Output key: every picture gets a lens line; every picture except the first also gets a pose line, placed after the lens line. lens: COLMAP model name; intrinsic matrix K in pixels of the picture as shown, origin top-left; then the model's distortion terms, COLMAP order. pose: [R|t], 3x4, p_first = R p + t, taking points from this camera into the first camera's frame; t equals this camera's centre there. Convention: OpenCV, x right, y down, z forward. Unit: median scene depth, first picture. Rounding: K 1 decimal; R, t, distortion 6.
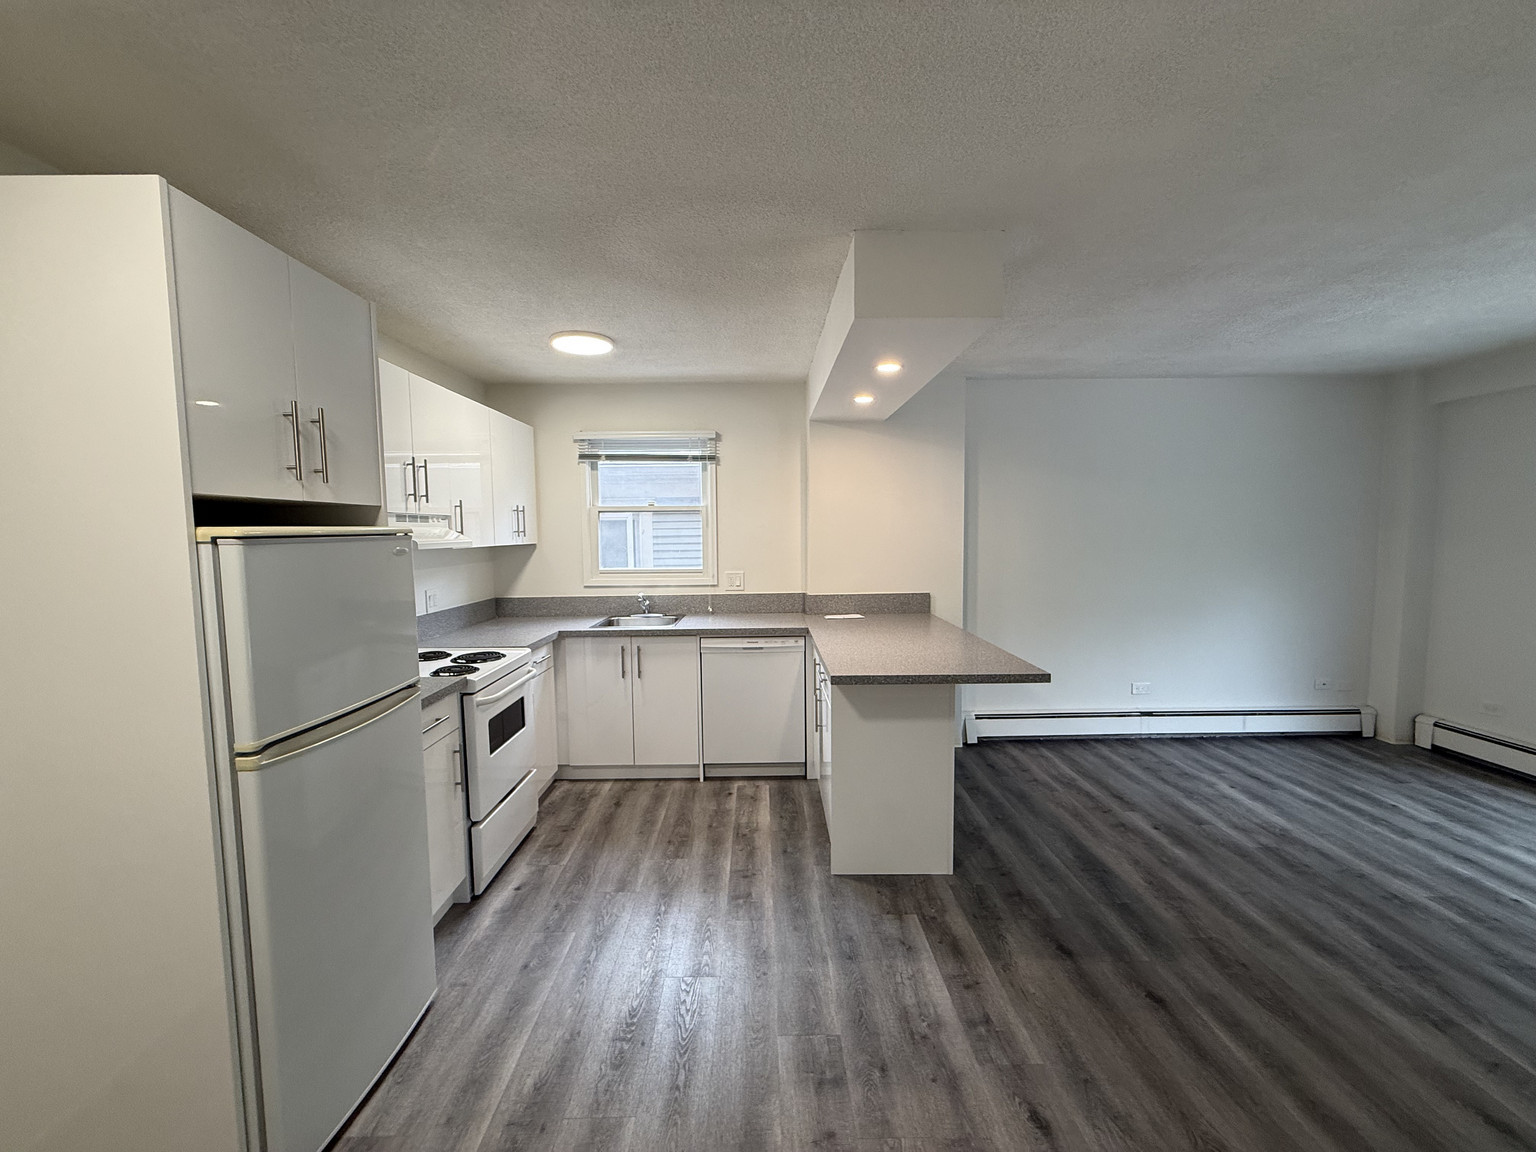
lens RADIAL K [[612.5, 0, 765.8], [0, 612.5, 571.4], [0, 0, 1]] dist [0.002188, 0.000068]
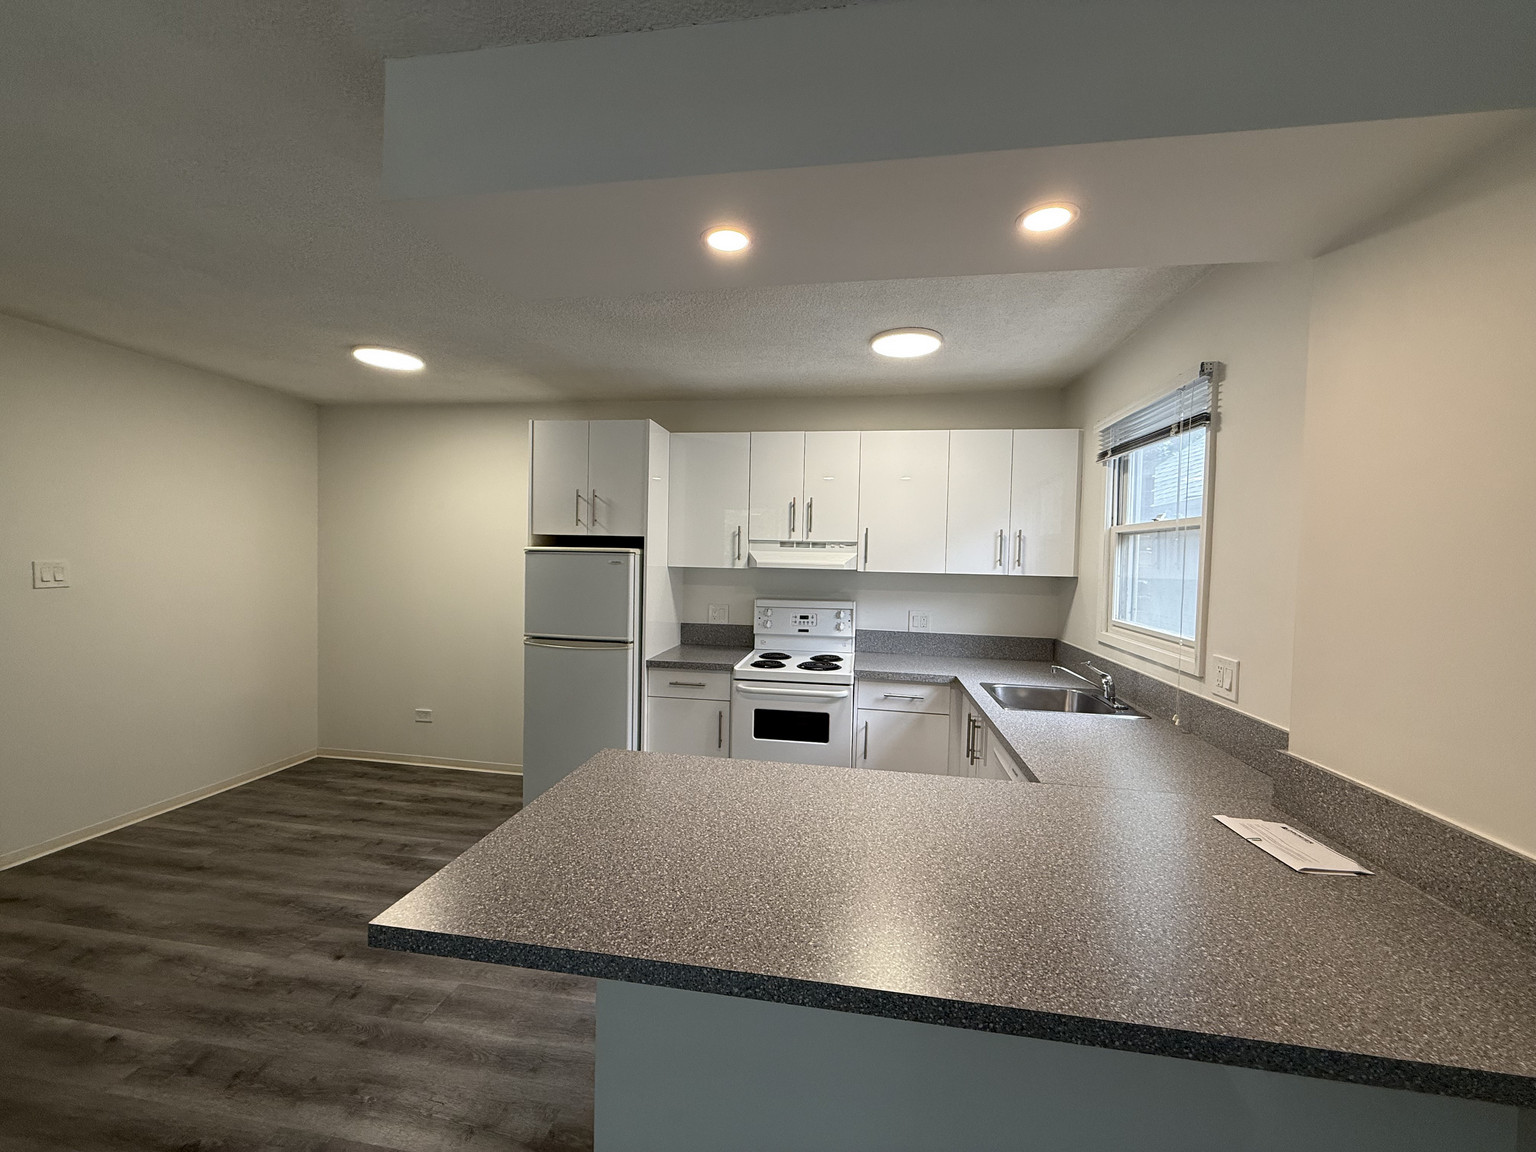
lens RADIAL K [[612.5, 0, 768.4], [0, 612.5, 575.8], [0, 0, 1]] dist [0.002188, 0.000068]
pose [[-0.164550, 0.039067, -0.985595, 0.630836], [-0.088019, 0.994647, 0.054121, -0.075771], [0.982434, 0.095657, -0.160231, 1.022683]]
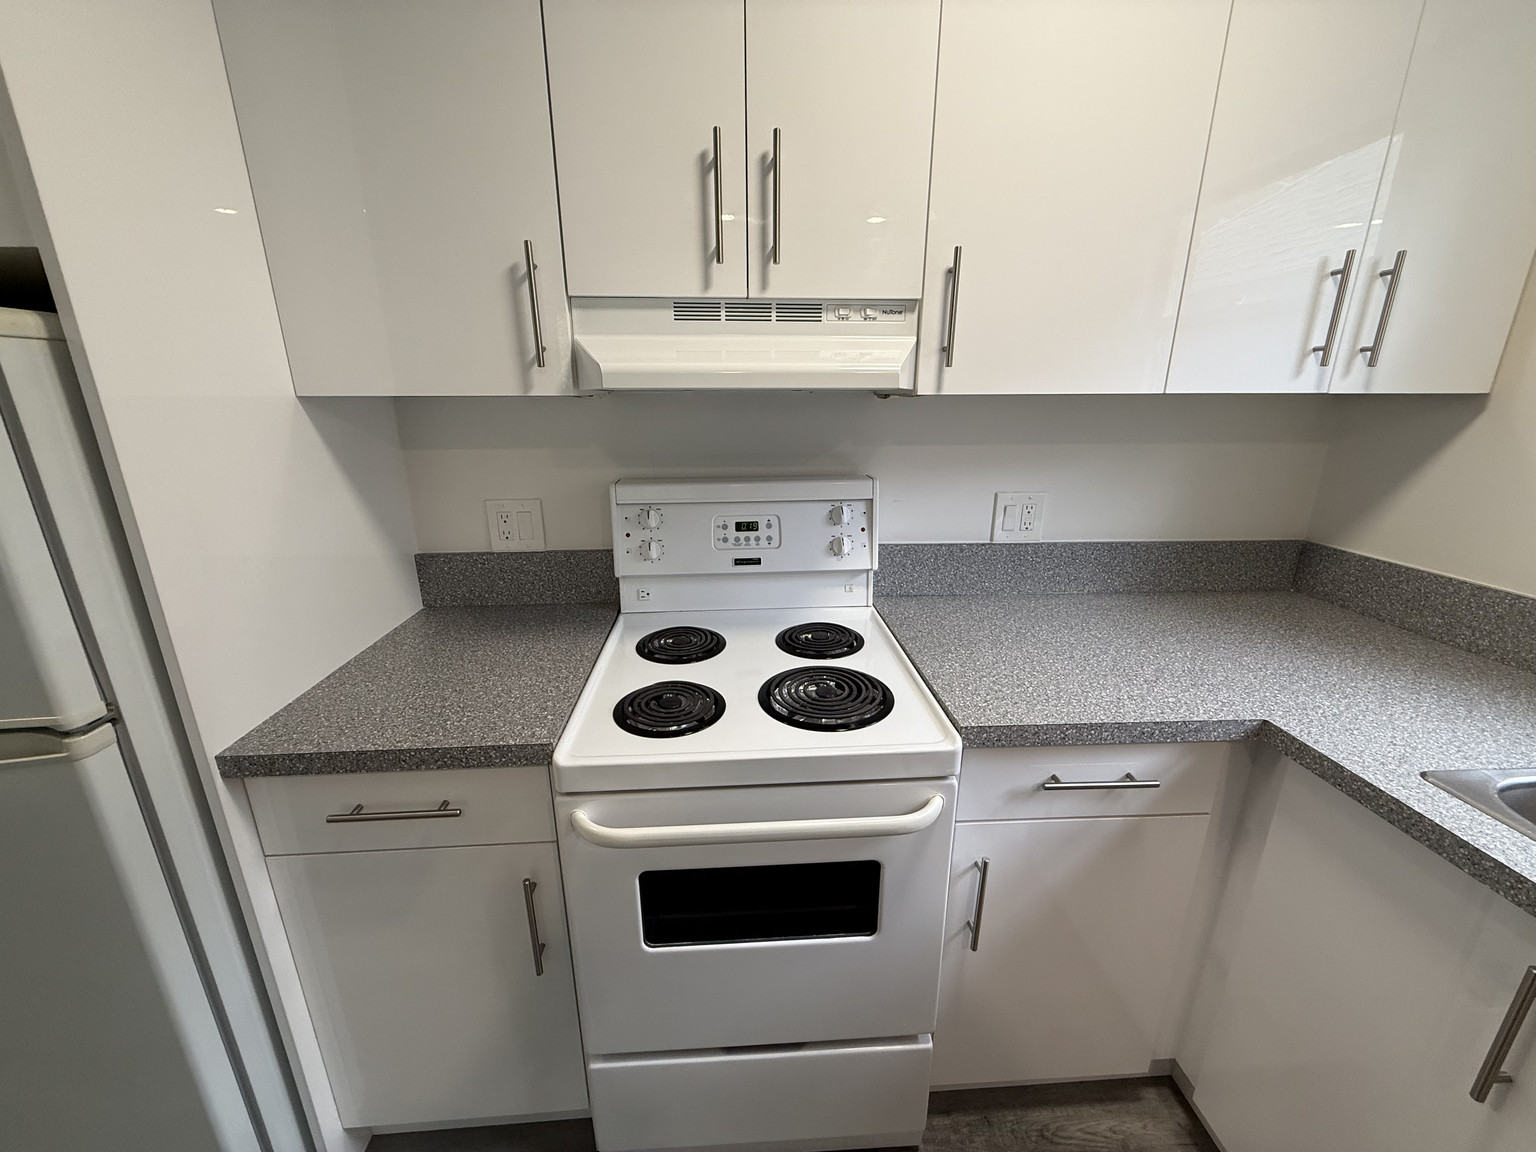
lens RADIAL K [[612.5, 0, 767.9], [0, 612.5, 577.1], [0, 0, 1]] dist [0.002188, 0.000068]
pose [[0.050512, 0.299276, -0.952829, -0.124291], [-0.067048, 0.952910, 0.295747, -0.035690], [0.996470, 0.048946, 0.068199, 0.891078]]
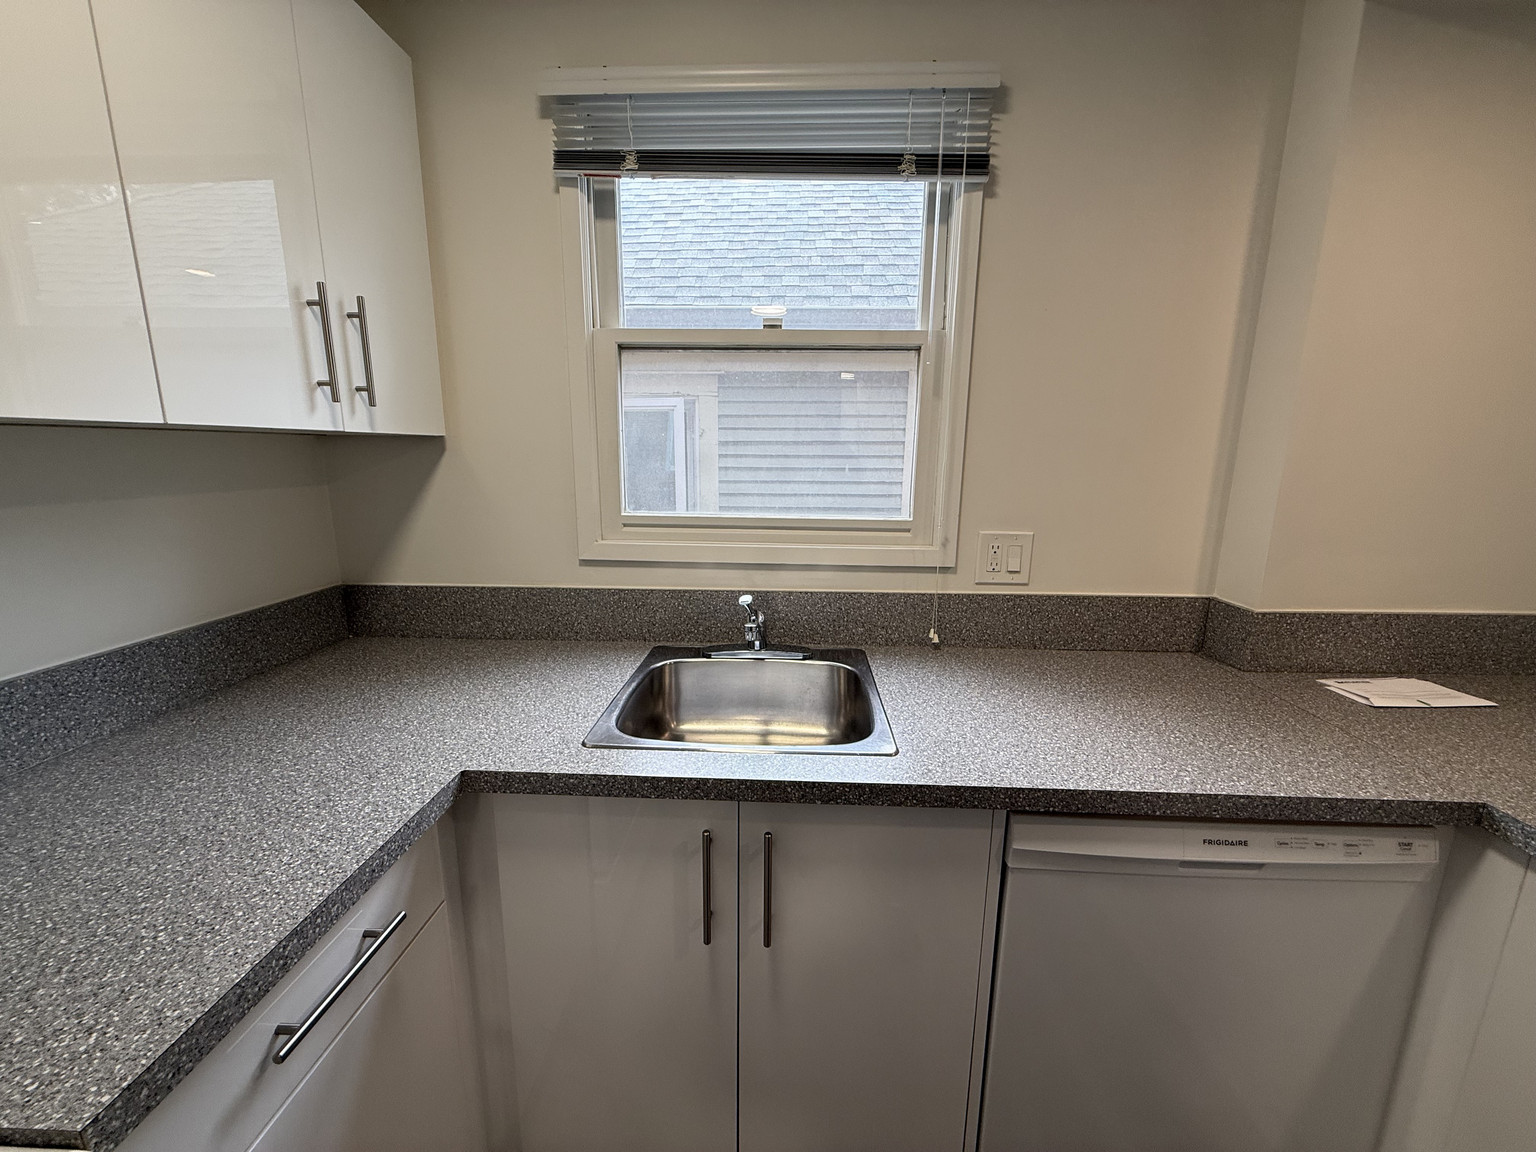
lens RADIAL K [[612.5, 0, 761.1], [0, 612.5, 575.1], [0, 0, 1]] dist [0.002188, 0.000068]
pose [[0.998101, 0.031176, -0.053129, -0.238309], [-0.023794, 0.990652, 0.134325, -0.025125], [0.056820, -0.132806, 0.989512, 0.901255]]
